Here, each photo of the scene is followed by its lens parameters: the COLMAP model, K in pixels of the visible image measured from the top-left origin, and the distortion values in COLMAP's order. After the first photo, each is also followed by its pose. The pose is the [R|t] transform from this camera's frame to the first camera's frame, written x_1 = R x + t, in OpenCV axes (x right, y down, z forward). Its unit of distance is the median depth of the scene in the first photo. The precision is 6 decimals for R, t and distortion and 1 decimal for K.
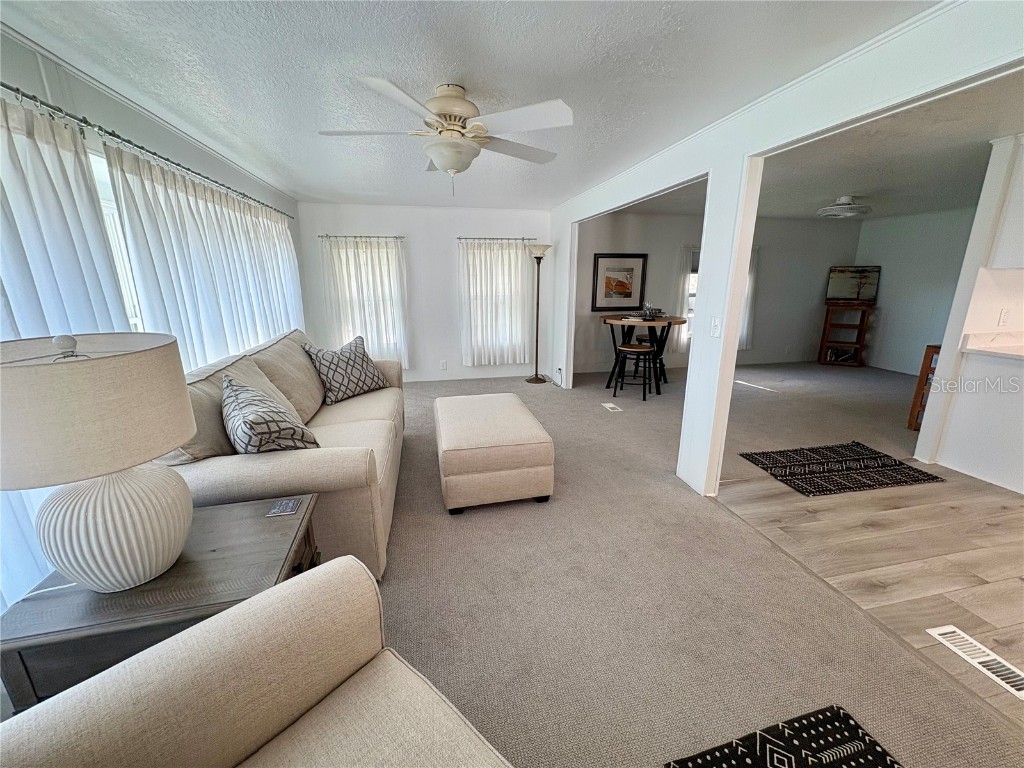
lens RADIAL K [[409.2, 0, 512.9], [0, 409.2, 380.5], [0, 0, 1]] dist [0.001053, 0.000103]
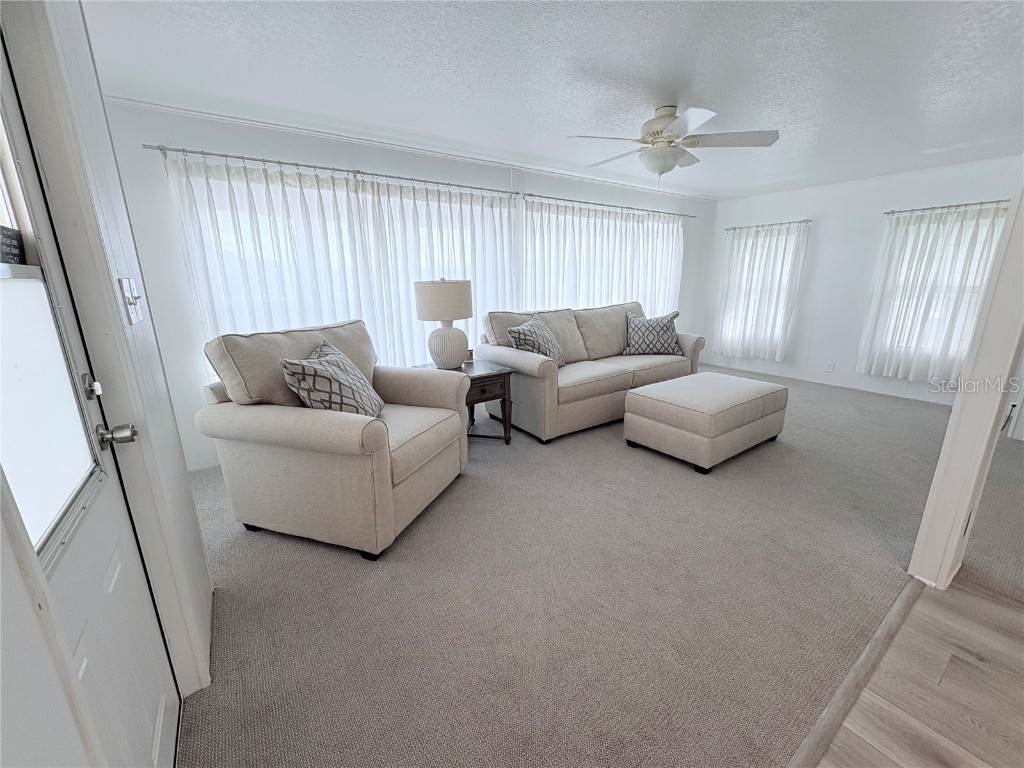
lens RADIAL K [[409.2, 0, 514.3], [0, 409.2, 384.3], [0, 0, 1]] dist [0.001053, 0.000103]
pose [[0.389081, 0.232363, -0.891417, 0.382977], [-0.220592, 0.963013, 0.154743, 0.012263], [0.894402, 0.136432, 0.425947, 0.051306]]
